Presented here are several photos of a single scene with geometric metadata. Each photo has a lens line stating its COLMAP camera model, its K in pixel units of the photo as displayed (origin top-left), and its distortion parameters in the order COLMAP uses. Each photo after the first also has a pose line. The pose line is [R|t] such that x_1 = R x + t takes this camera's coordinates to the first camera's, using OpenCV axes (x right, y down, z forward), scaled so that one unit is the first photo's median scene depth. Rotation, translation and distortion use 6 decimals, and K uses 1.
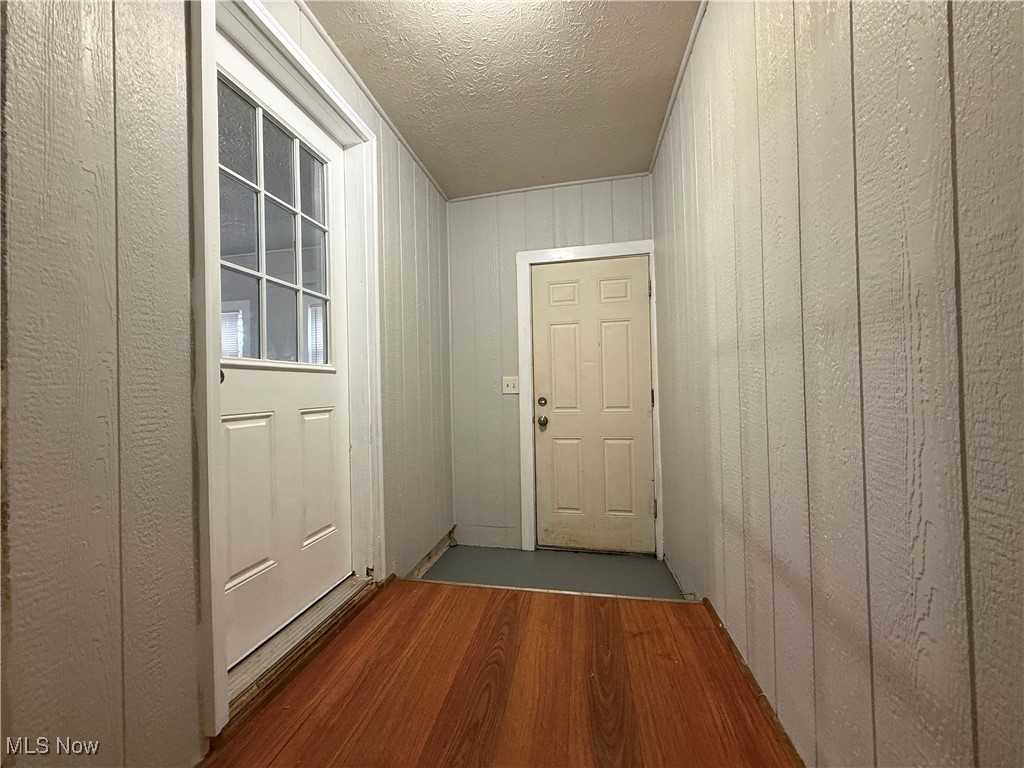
lens RADIAL K [[406.4, 0, 507.5], [0, 406.4, 383.1], [0, 0, 1]] dist [0.000626, 0.000409]
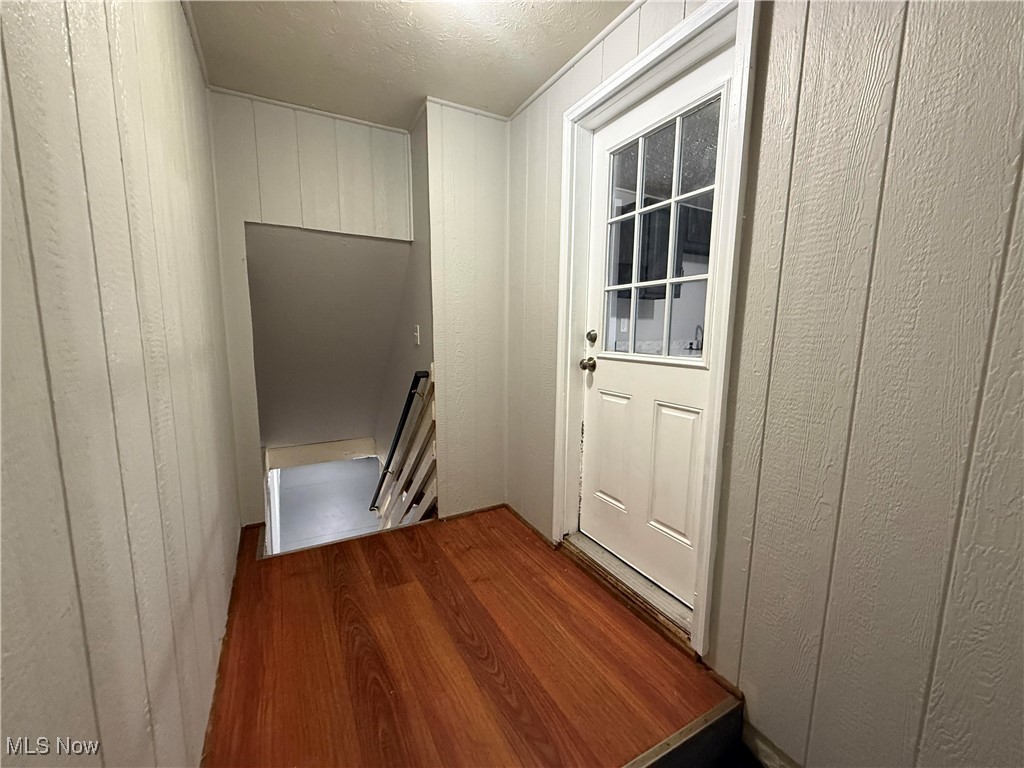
lens RADIAL K [[406.4, 0, 507.5], [0, 406.4, 383.1], [0, 0, 1]] dist [0.000626, 0.000409]
pose [[-0.768218, 0.103761, -0.631724, 0.488338], [0.019056, 0.990047, 0.139442, -0.146363], [0.639905, 0.095084, -0.762549, 1.687771]]
